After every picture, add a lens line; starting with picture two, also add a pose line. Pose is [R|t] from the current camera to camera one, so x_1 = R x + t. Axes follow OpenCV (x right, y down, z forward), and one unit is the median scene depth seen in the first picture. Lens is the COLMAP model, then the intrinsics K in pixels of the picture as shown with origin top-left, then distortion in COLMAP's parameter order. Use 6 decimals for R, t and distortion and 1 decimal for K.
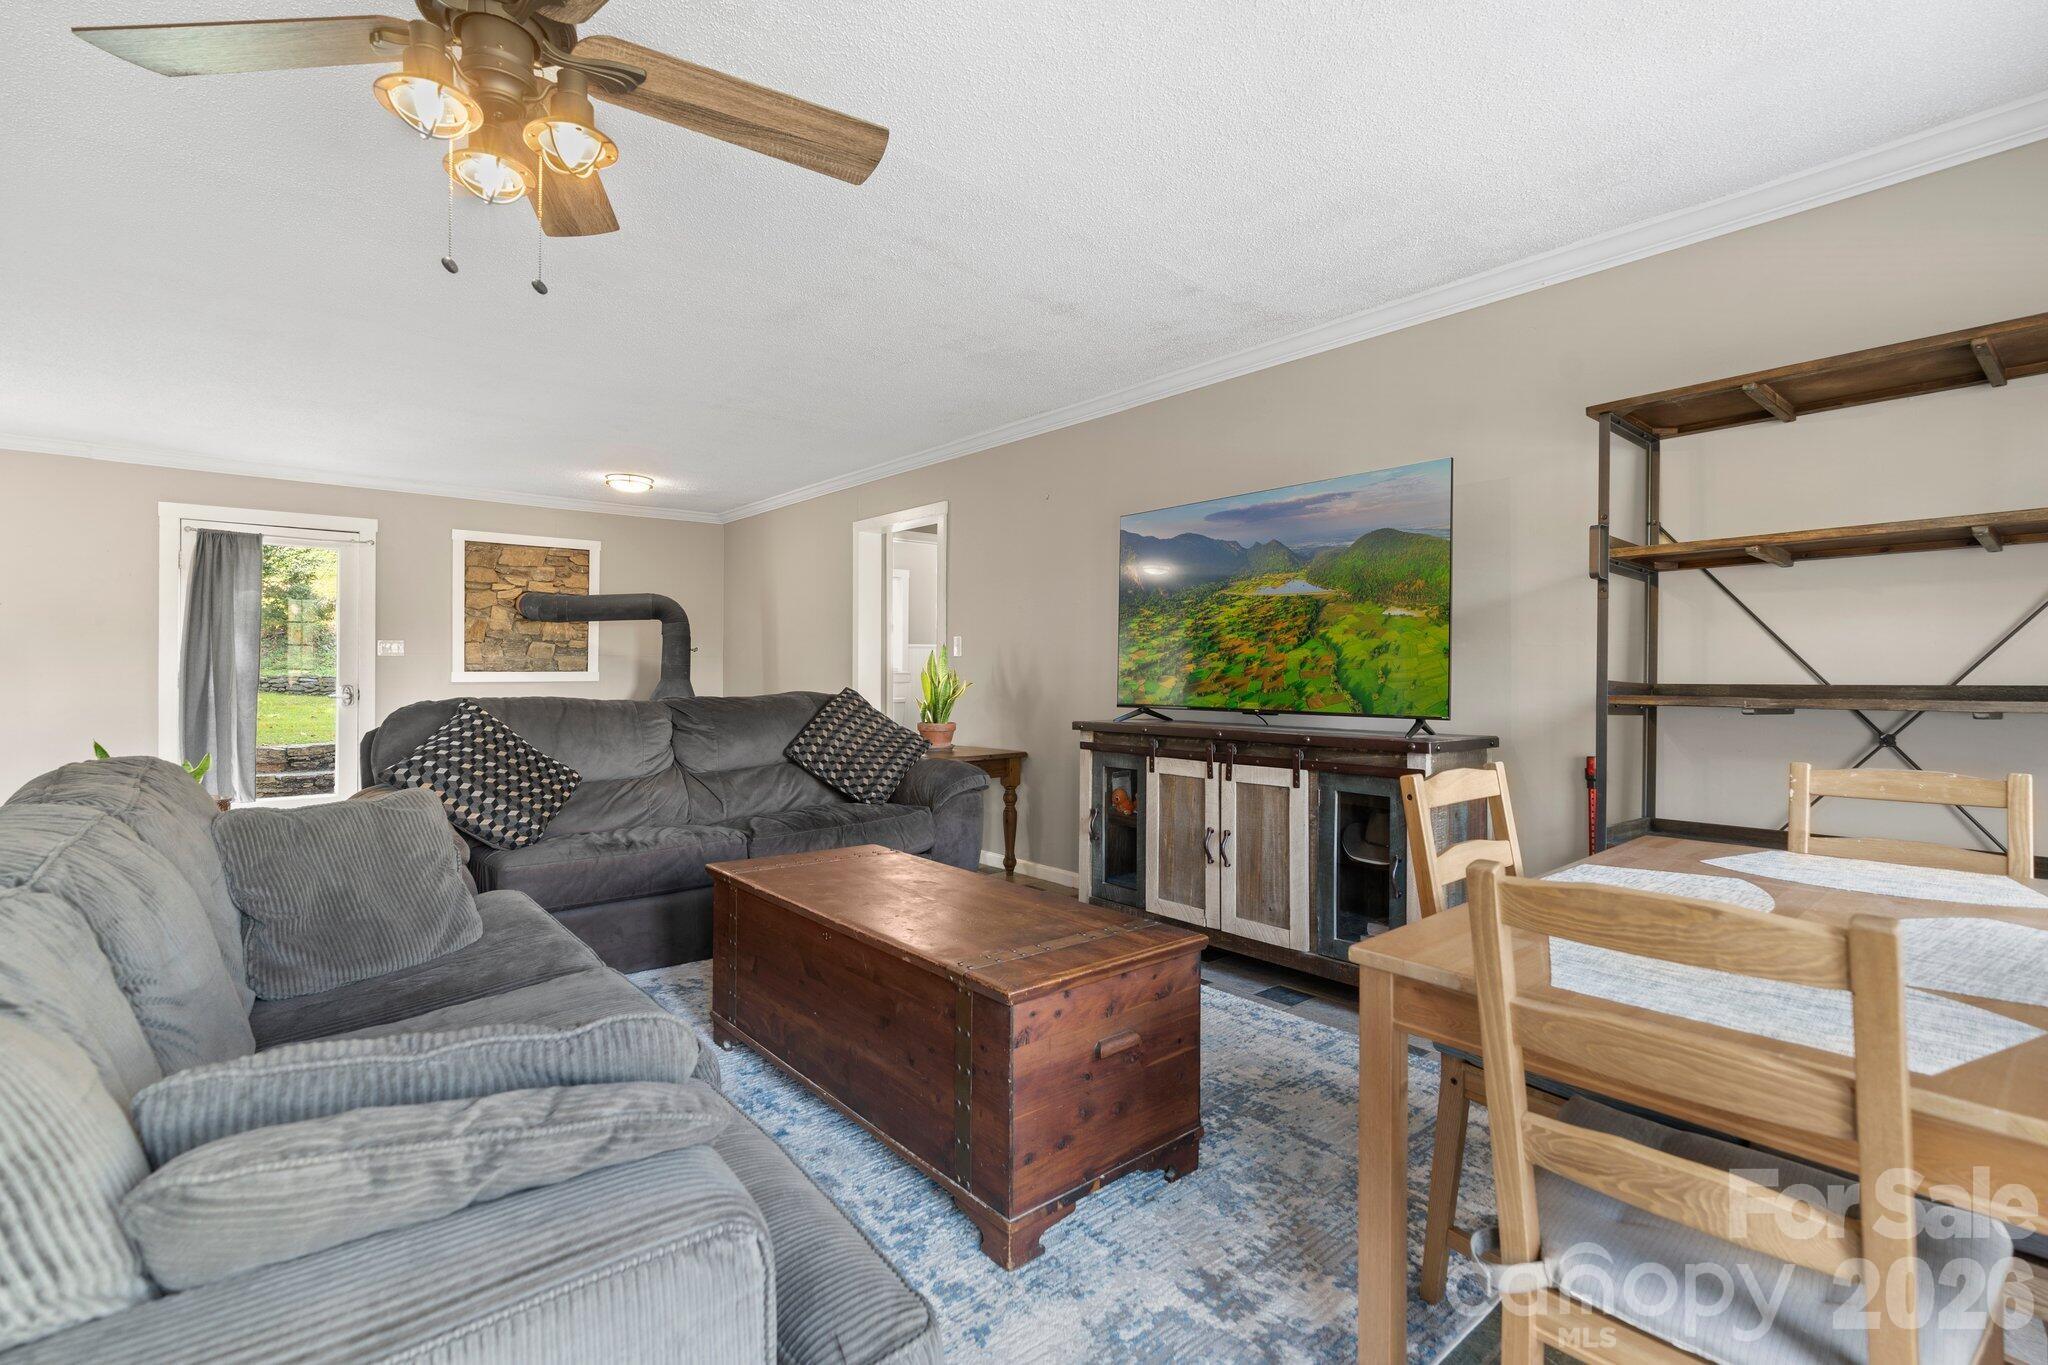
lens RADIAL K [[919.2, 0, 1030.4], [0, 919.2, 675.7], [0, 0, 1]] dist [-0.002364, 0.000284]
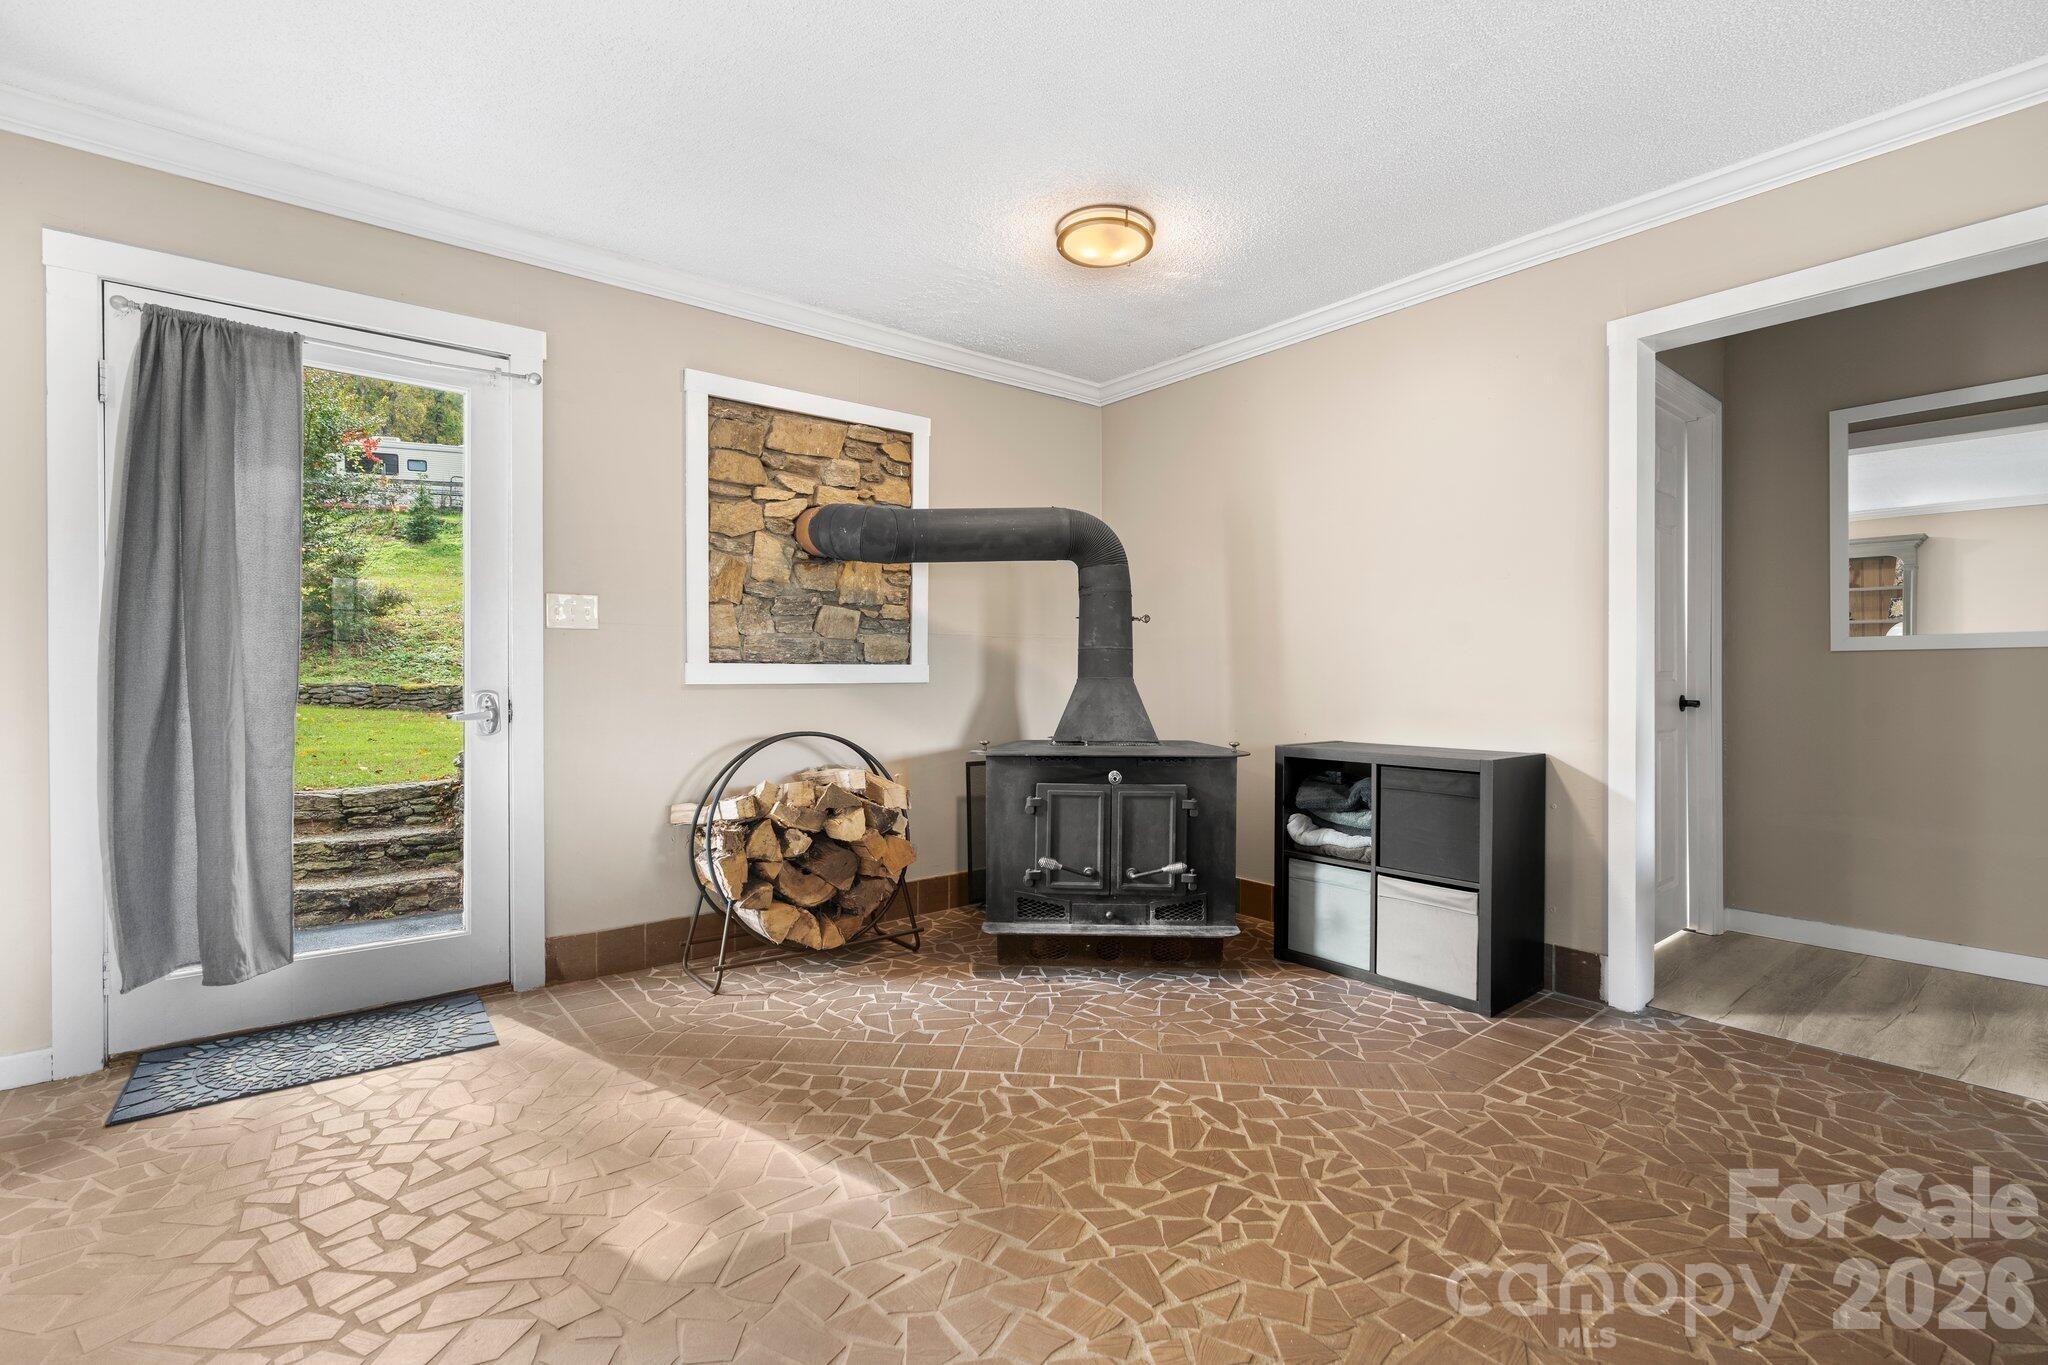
lens RADIAL K [[914.2, 0, 1030.2], [0, 914.2, 691.3], [0, 0, 1]] dist [-0.002446, 0.000316]
pose [[0.999747, -0.004216, -0.022086, -0.418500], [0.004373, 0.999966, 0.007058, 0.007685], [0.022055, -0.007153, 0.999731, 0.497797]]
